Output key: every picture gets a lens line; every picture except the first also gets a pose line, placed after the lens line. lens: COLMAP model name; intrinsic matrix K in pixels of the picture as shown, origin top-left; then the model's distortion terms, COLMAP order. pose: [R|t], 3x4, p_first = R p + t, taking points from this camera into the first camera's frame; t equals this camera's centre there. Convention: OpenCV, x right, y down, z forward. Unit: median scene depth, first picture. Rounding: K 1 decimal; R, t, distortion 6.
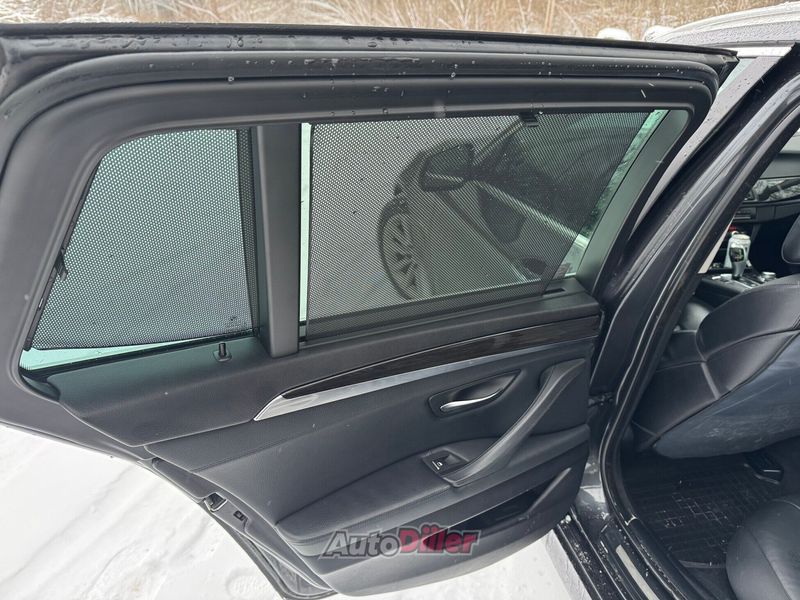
lens RADIAL K [[561.1, 0, 400.4], [0, 561.1, 297.5], [0, 0, 1]] dist [0.015074, -0.027658]
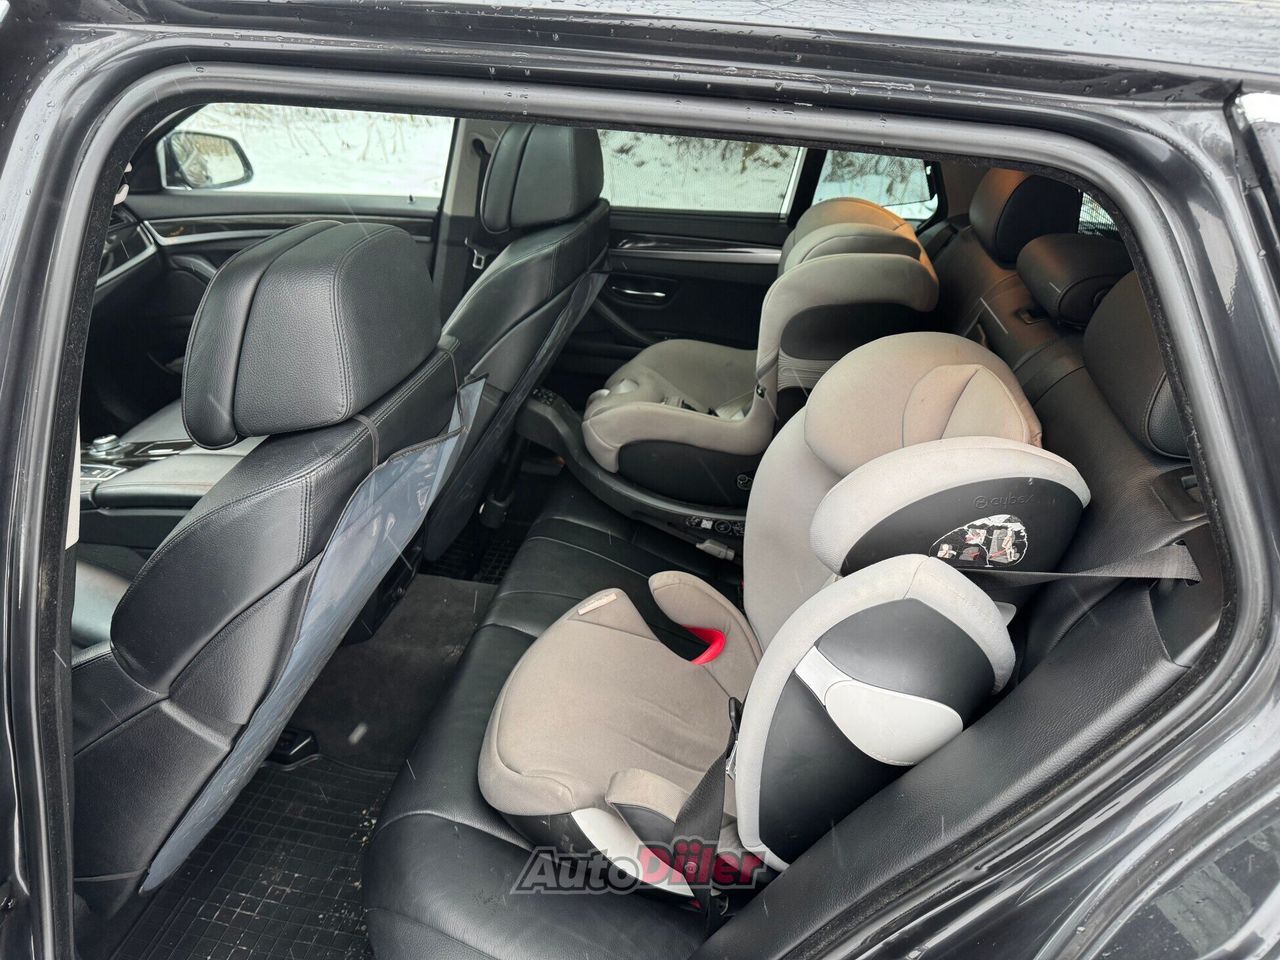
lens RADIAL K [[897.8, 0, 642.8], [0, 897.8, 482.7], [0, 0, 1]] dist [0.015074, -0.027658]
pose [[0.317978, -0.406274, 0.856640, 0.103604], [0.350415, 0.889918, 0.291985, -0.122333], [-0.880965, 0.207335, 0.425339, 0.299848]]
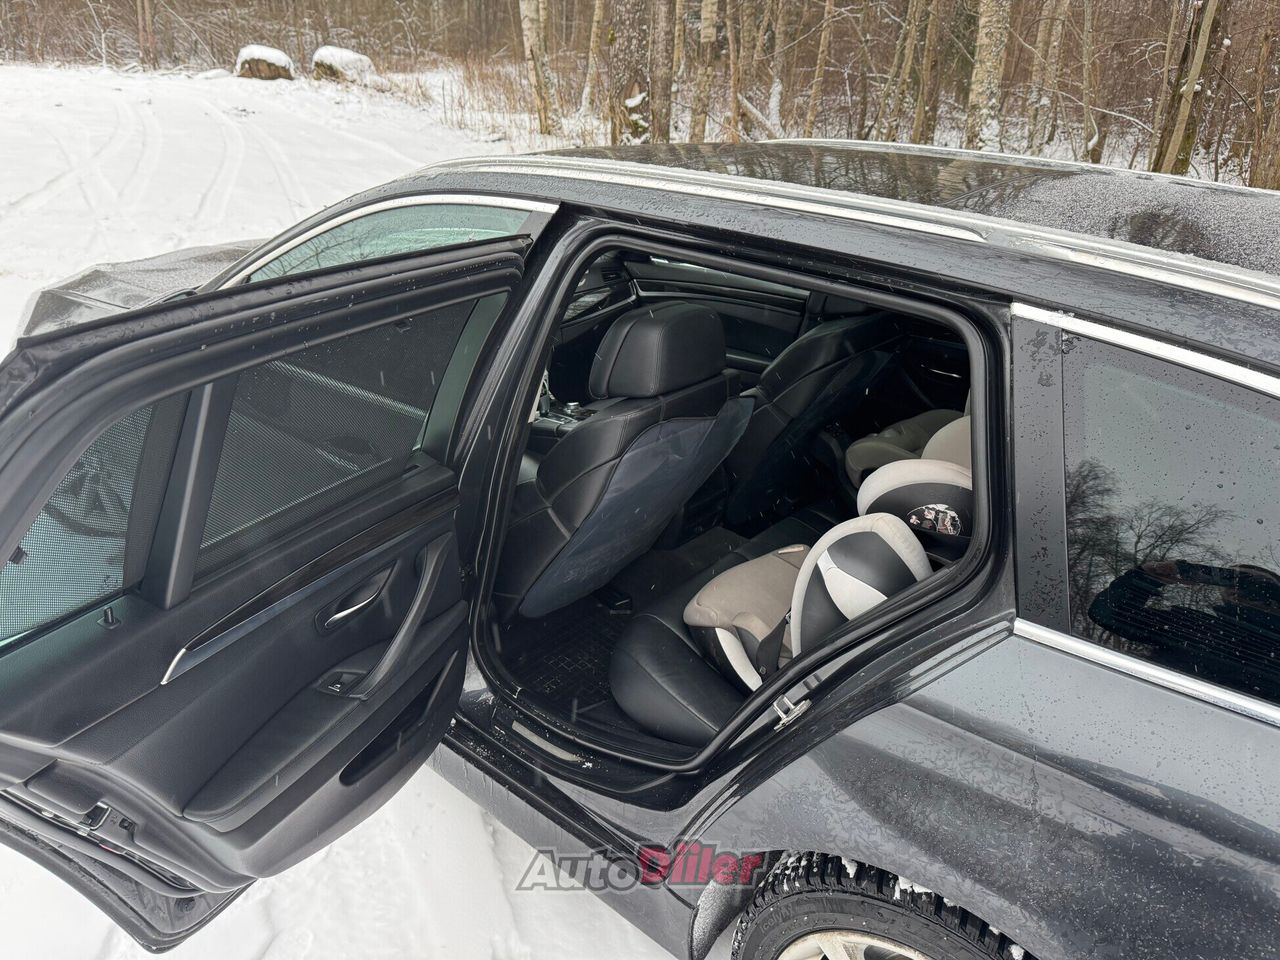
lens RADIAL K [[897.8, 0, 626.0], [0, 897.8, 489.3], [0, 0, 1]] dist [0.015074, -0.027658]
pose [[0.772683, -0.224620, 0.593723, -0.299243], [0.213018, 0.972819, 0.090815, -0.033356], [-0.597984, 0.056303, 0.799528, -0.366475]]
